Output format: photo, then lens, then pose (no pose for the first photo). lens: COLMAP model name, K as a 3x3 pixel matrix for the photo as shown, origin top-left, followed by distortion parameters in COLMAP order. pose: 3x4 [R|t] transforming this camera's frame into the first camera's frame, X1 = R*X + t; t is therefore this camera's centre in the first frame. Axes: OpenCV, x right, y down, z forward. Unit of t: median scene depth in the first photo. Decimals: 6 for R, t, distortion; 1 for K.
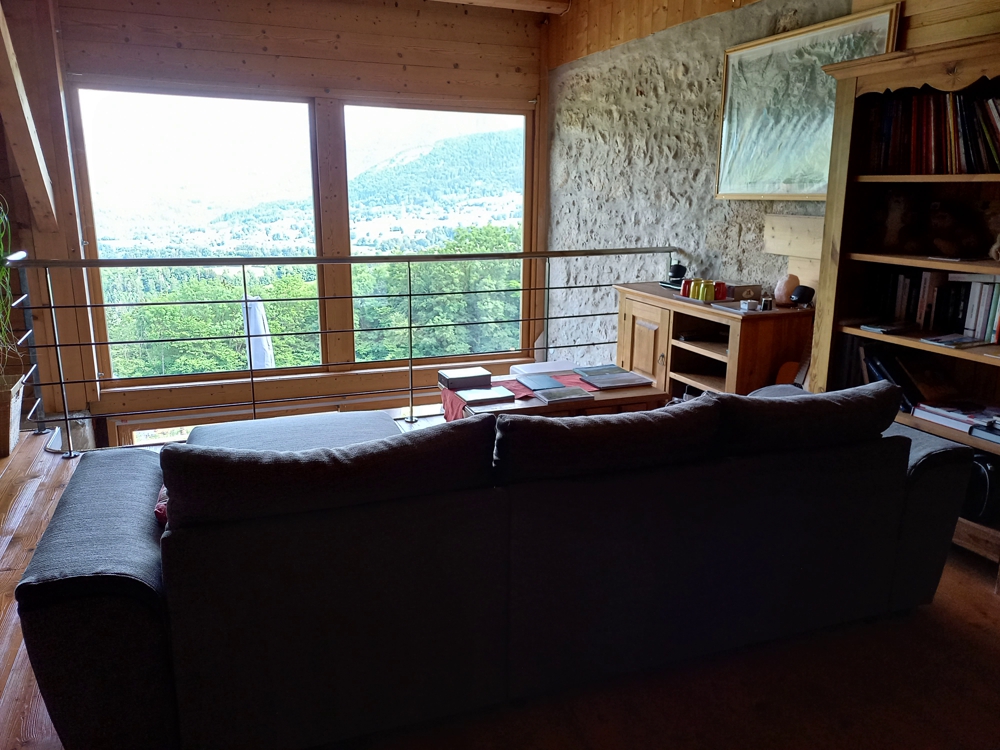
lens RADIAL K [[741.8, 0, 501.7], [0, 741.8, 387.7], [0, 0, 1]] dist [0.061388, -0.040698]
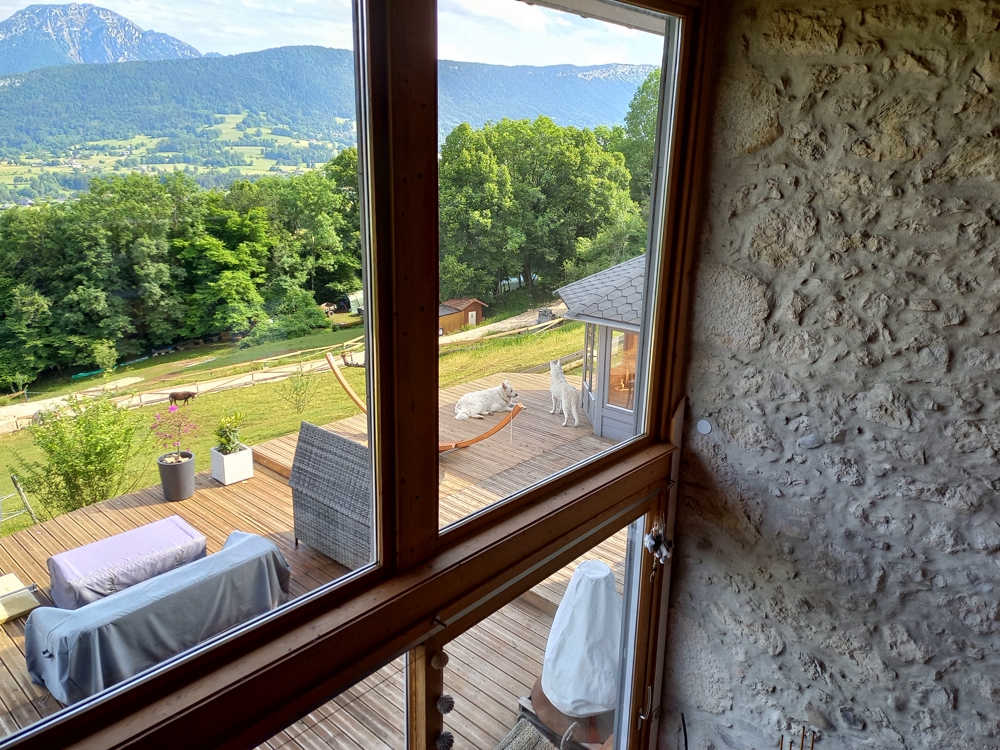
lens RADIAL K [[737.5, 0, 519.5], [0, 737.5, 373.1], [0, 0, 1]] dist [0.057696, -0.041082]
pose [[0.894275, -0.117973, 0.431688, -0.021497], [0.097481, 0.992816, 0.069380, -0.010073], [-0.436772, -0.019963, 0.899351, 0.035819]]
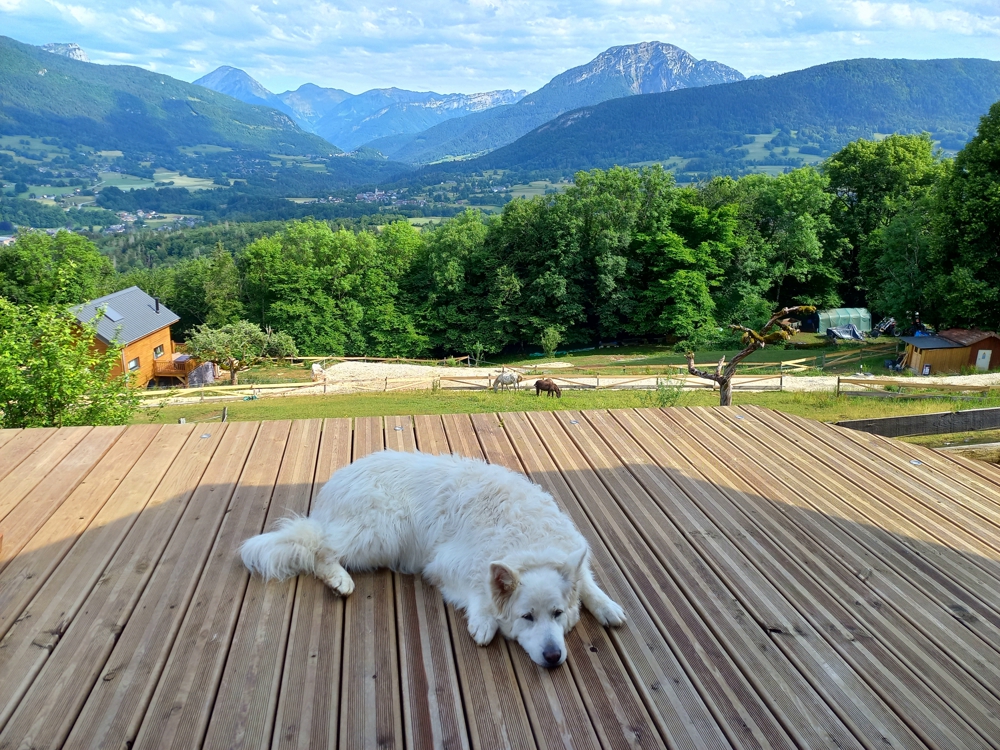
lens RADIAL K [[736.6, 0, 490.7], [0, 736.6, 360.7], [0, 0, 1]] dist [0.110014, -0.127015]
pose [[0.975640, 0.070986, -0.207576, 0.034945], [-0.068584, 0.997469, 0.018754, -0.002728], [0.208382, -0.004060, 0.978039, 0.131727]]
